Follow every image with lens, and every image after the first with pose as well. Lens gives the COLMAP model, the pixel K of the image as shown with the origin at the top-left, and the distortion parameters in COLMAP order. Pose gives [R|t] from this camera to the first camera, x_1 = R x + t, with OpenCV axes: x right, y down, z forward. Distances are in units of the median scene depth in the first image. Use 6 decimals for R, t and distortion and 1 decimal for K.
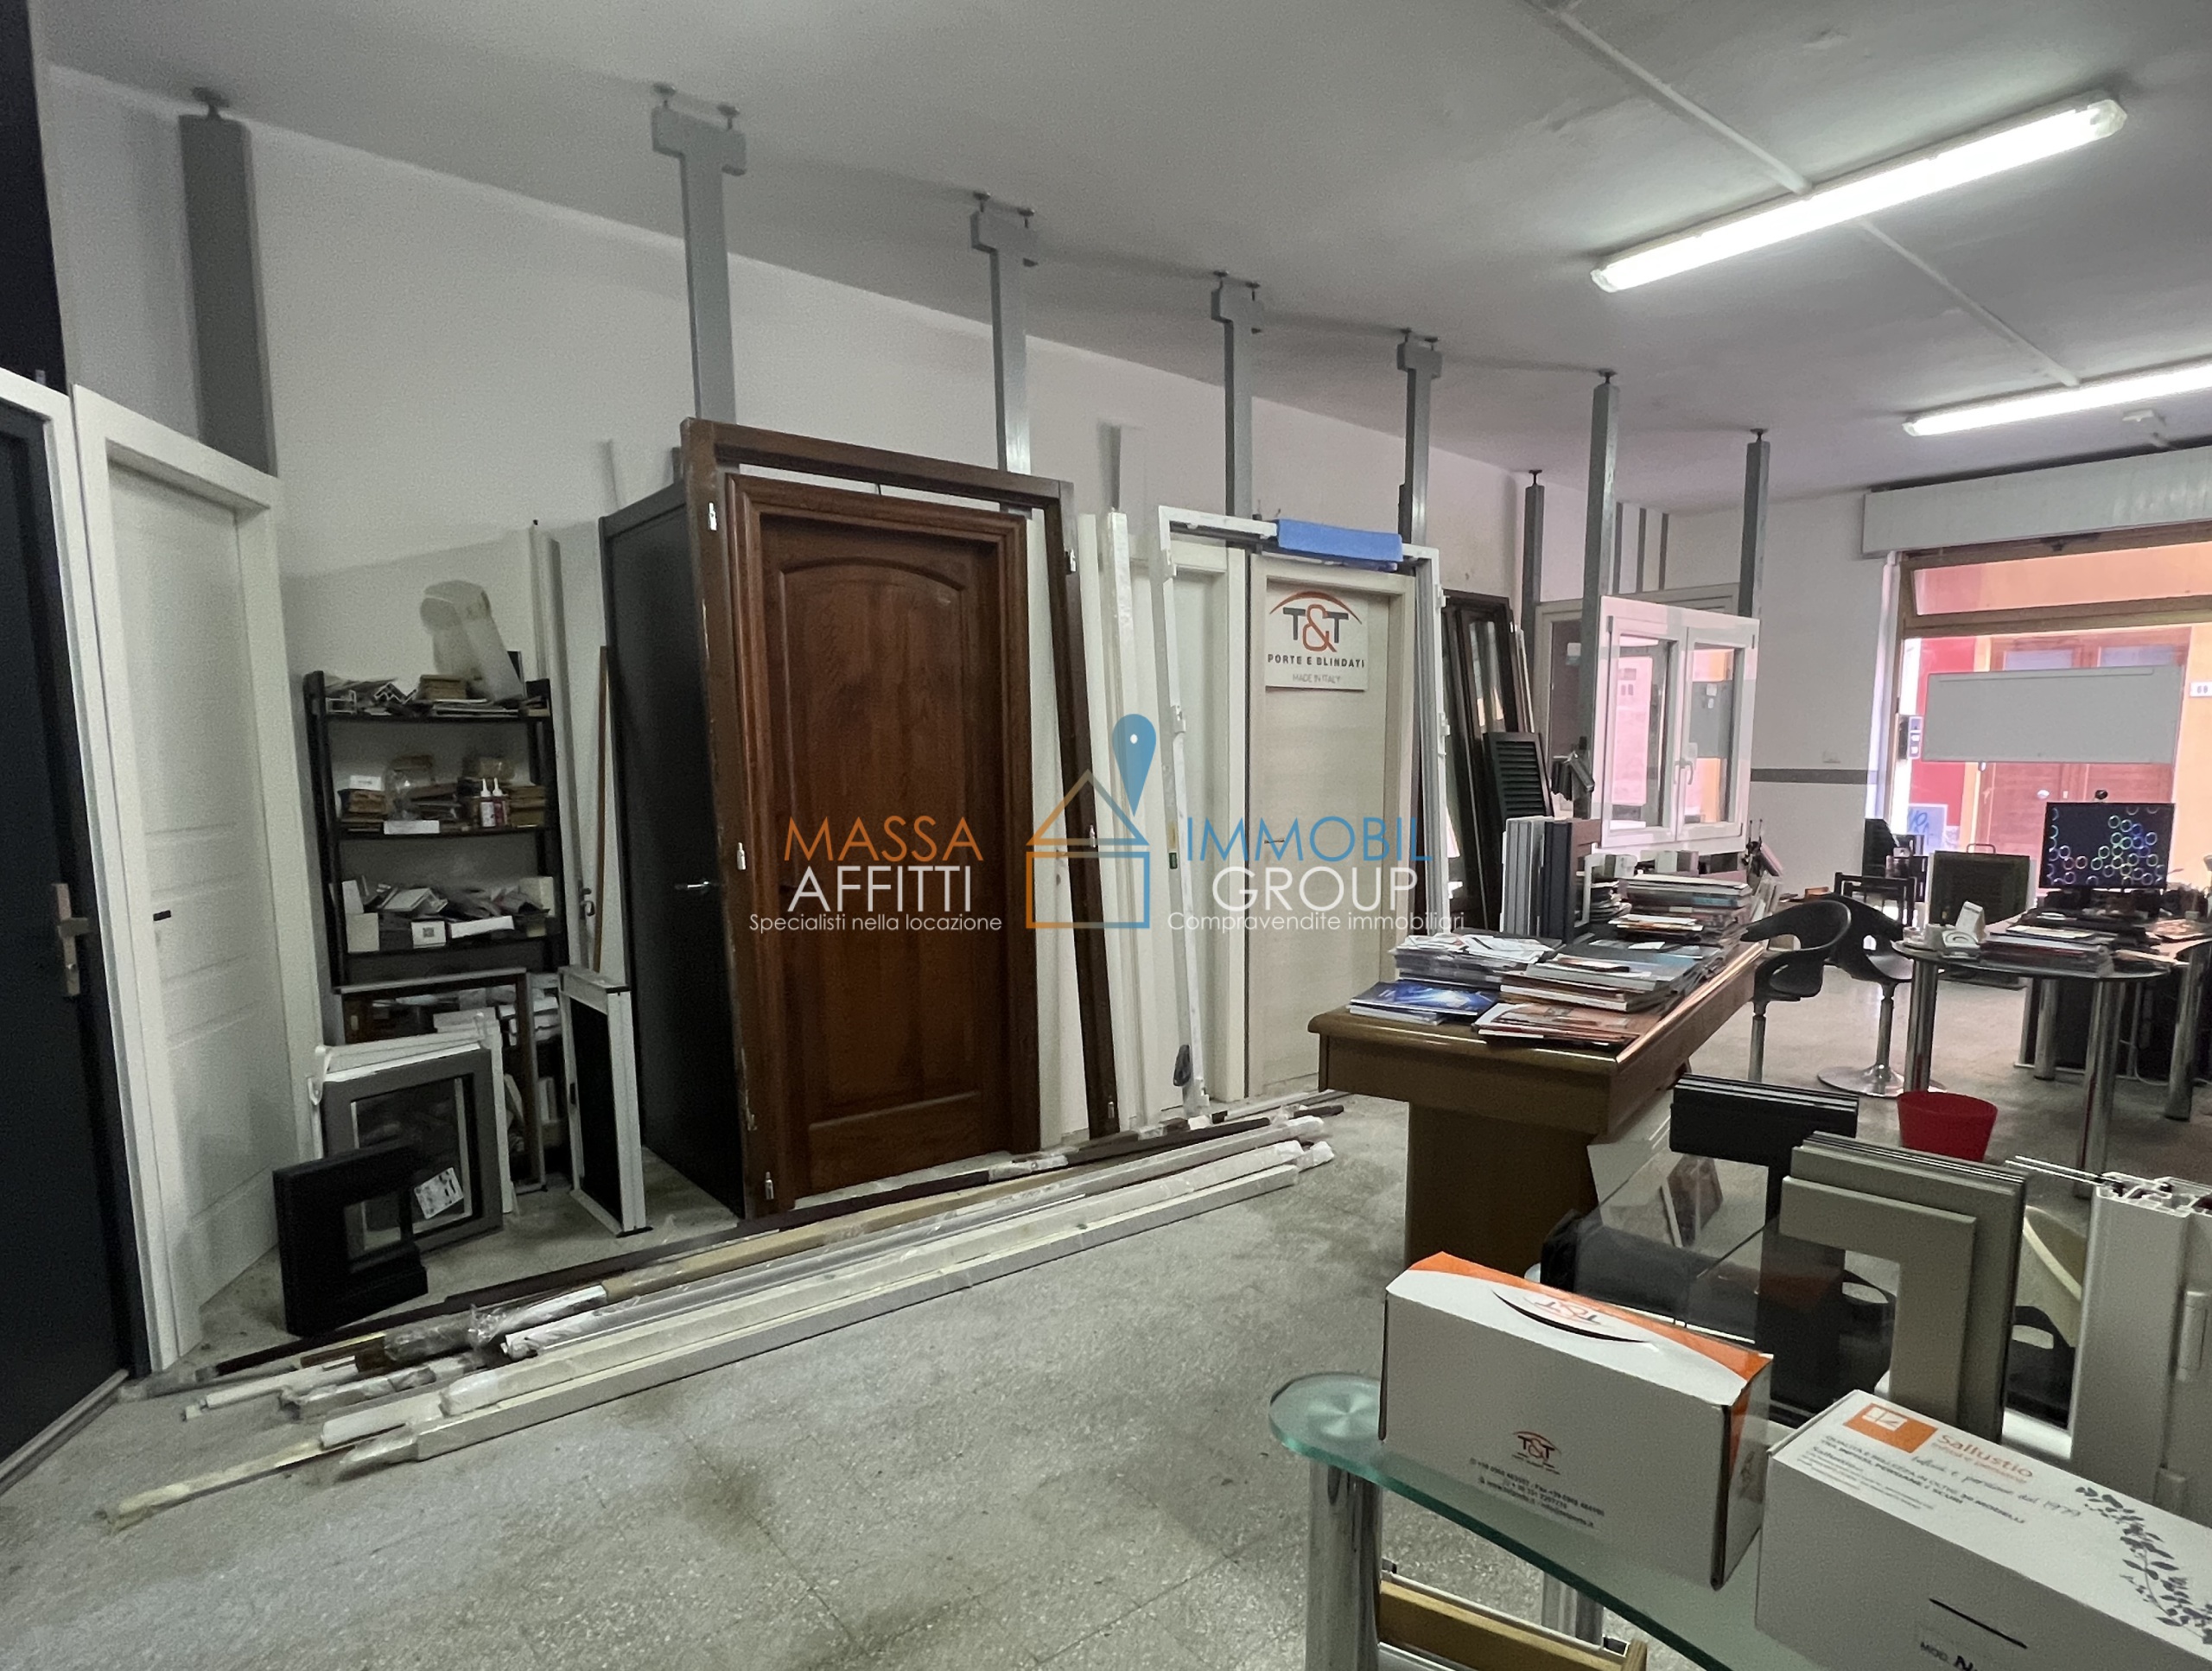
lens RADIAL K [[1149.0, 0, 1153.0], [0, 1149.0, 828.3], [0, 0, 1]] dist [0.007476, 0.001582]
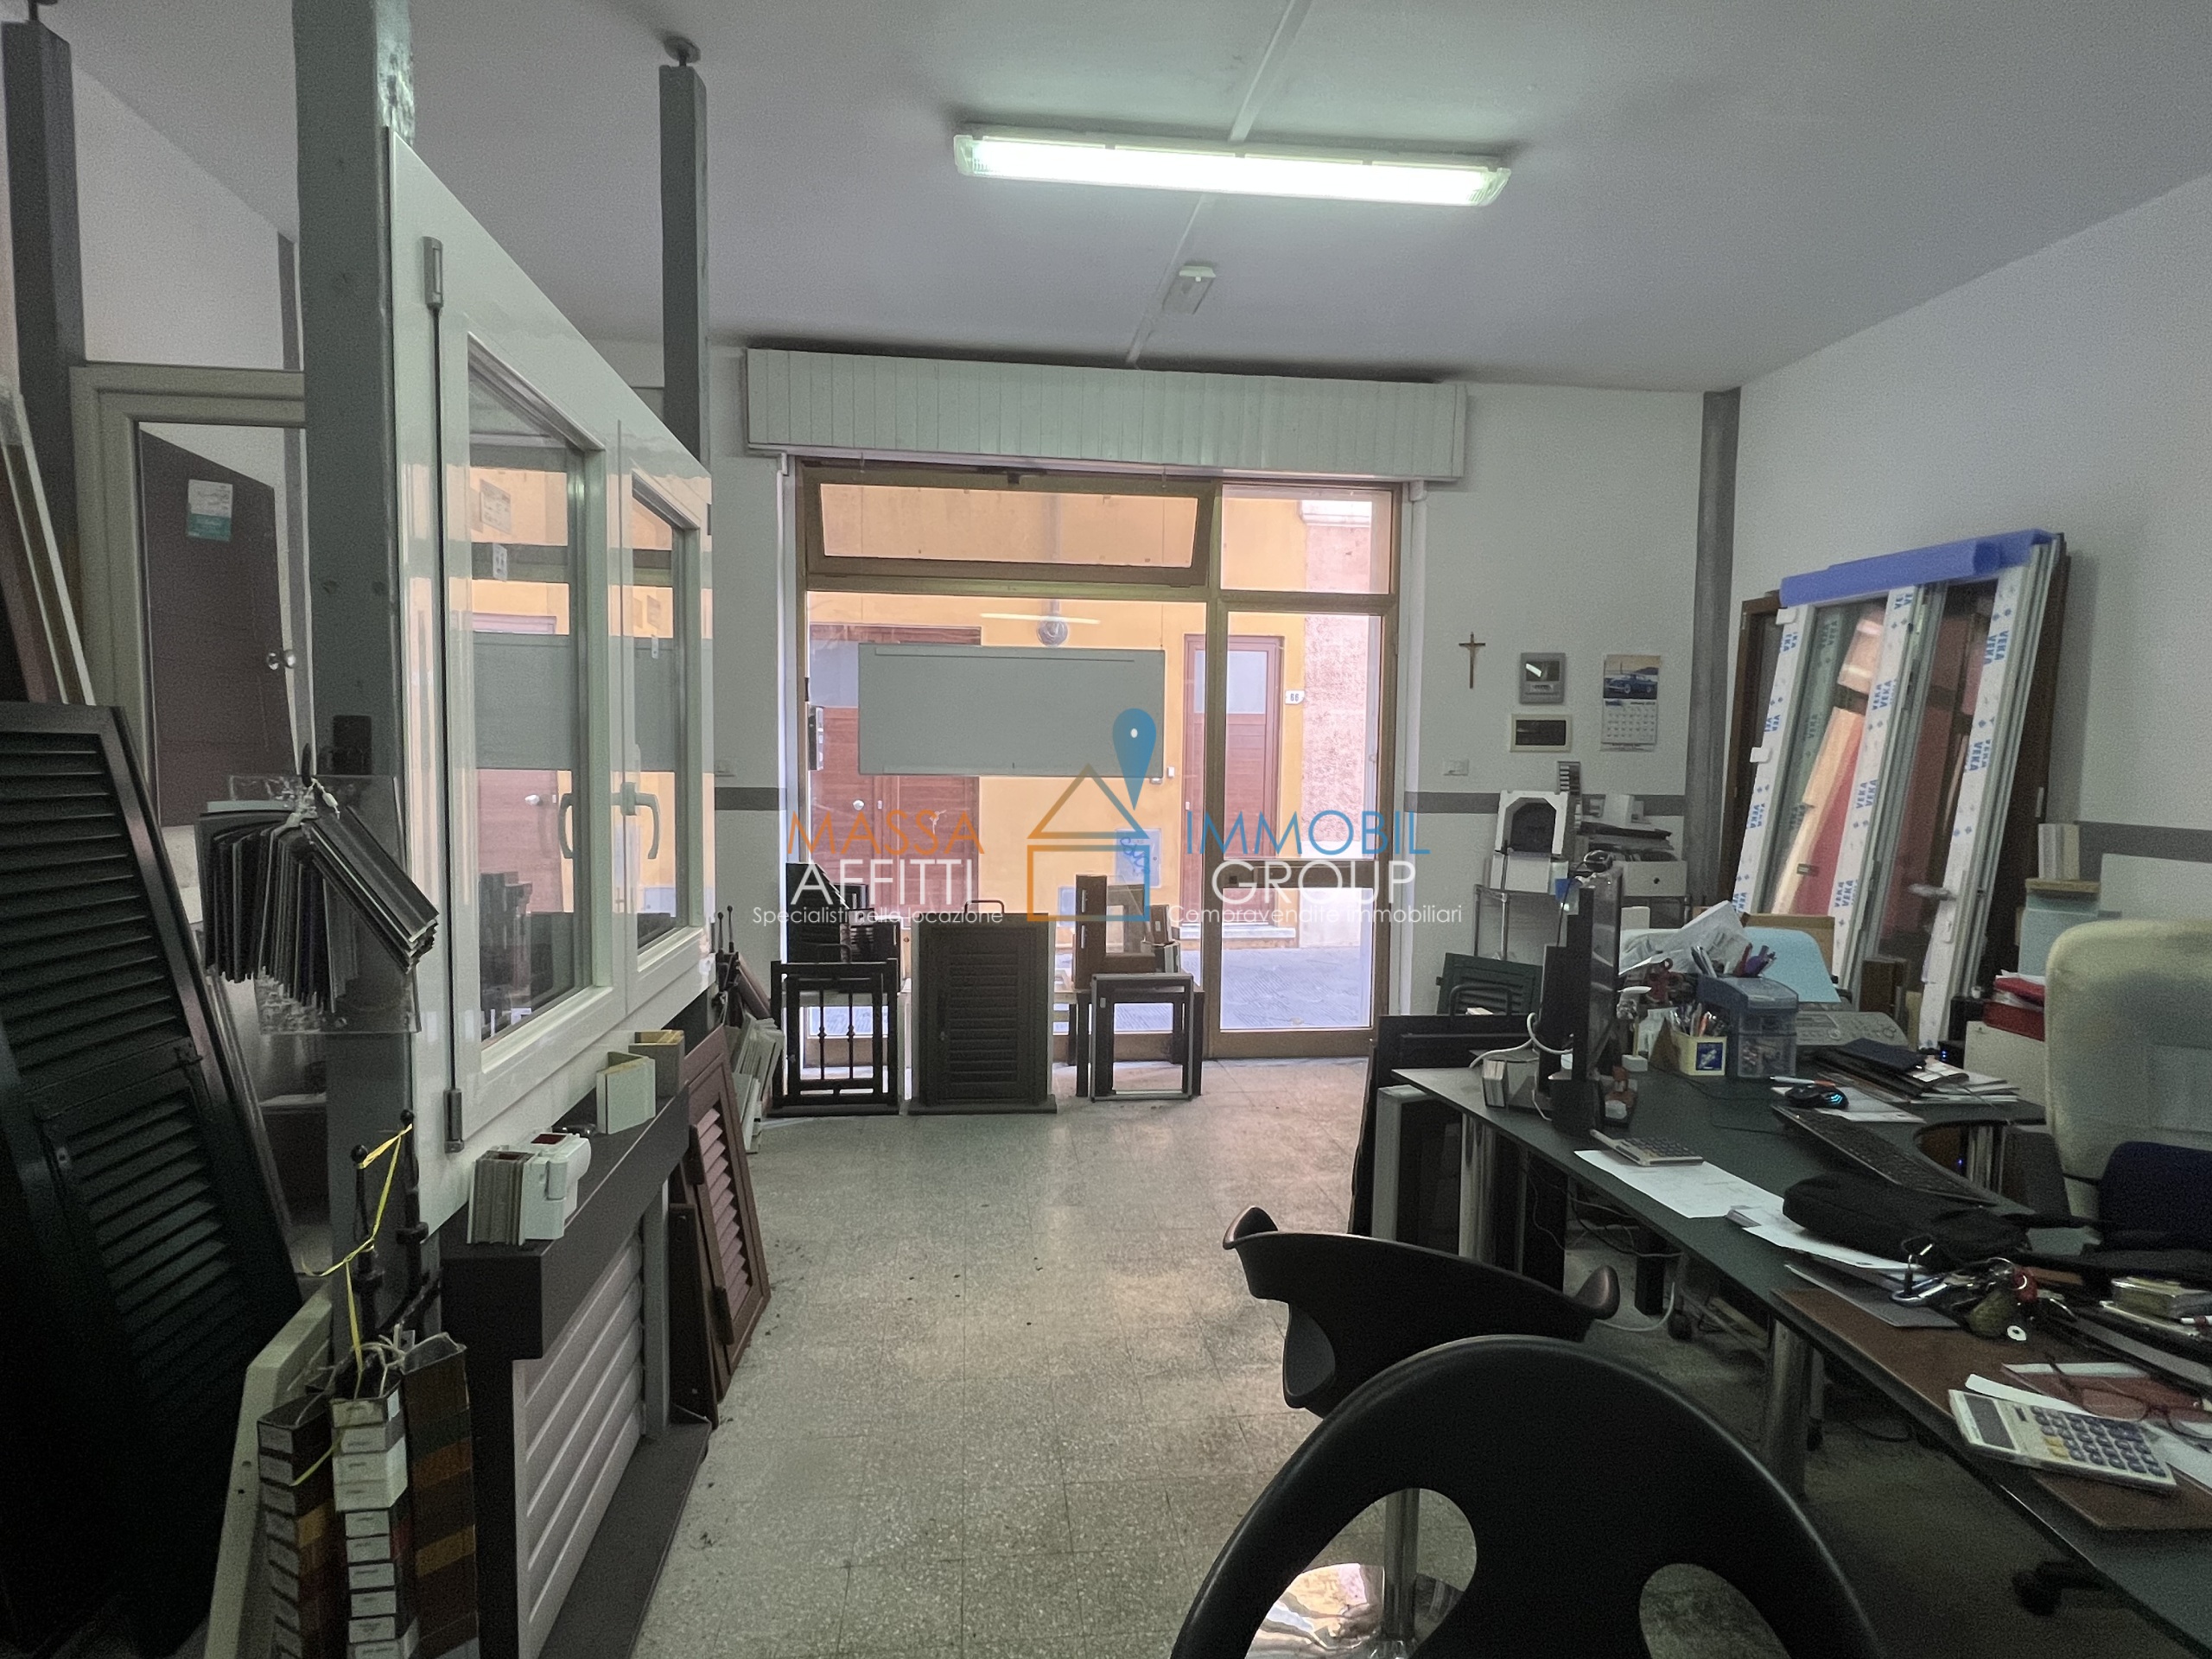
lens RADIAL K [[1149.0, 0, 1153.0], [0, 1149.0, 822.3], [0, 0, 1]] dist [0.007476, 0.001582]
pose [[0.493345, -0.051061, 0.868334, 0.273549], [0.055935, 0.998072, 0.026911, -0.060549], [-0.868033, 0.035294, 0.495250, 0.818838]]
